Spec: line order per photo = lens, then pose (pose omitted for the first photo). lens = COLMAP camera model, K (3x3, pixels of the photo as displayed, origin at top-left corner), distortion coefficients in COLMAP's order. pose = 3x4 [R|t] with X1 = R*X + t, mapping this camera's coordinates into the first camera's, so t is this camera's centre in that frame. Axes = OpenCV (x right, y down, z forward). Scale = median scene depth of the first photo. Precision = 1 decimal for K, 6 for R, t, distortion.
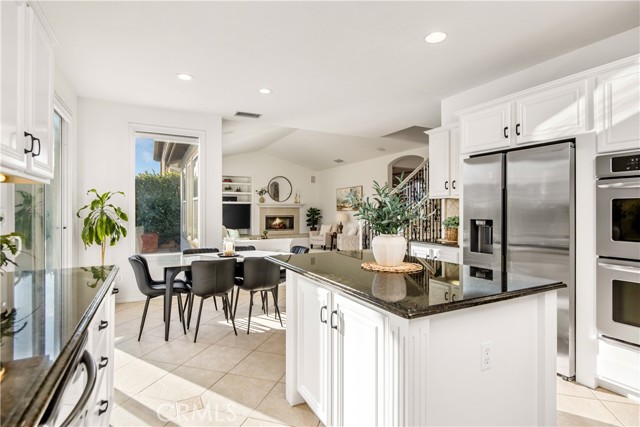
lens RADIAL K [[314.1, 0, 319.6], [0, 314.1, 210.1], [0, 0, 1]] dist [-0.006106, -0.001145]
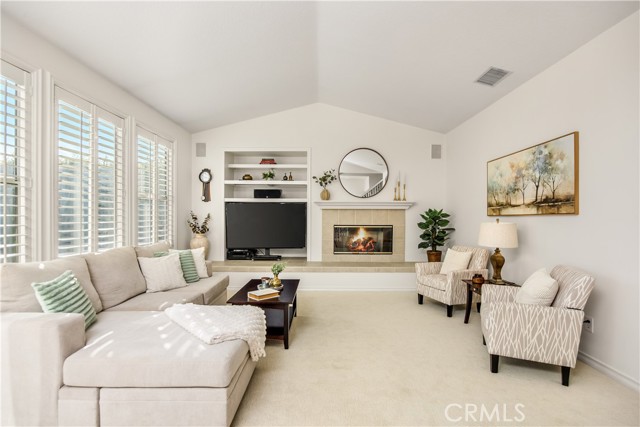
lens RADIAL K [[314.1, 0, 324.6], [0, 314.1, 216.7], [0, 0, 1]] dist [-0.006106, -0.001145]
pose [[0.894951, 0.004369, -0.446143, 0.045416], [-0.003437, 0.999990, 0.002898, 0.002561], [0.446151, -0.001060, 0.894957, 0.537628]]
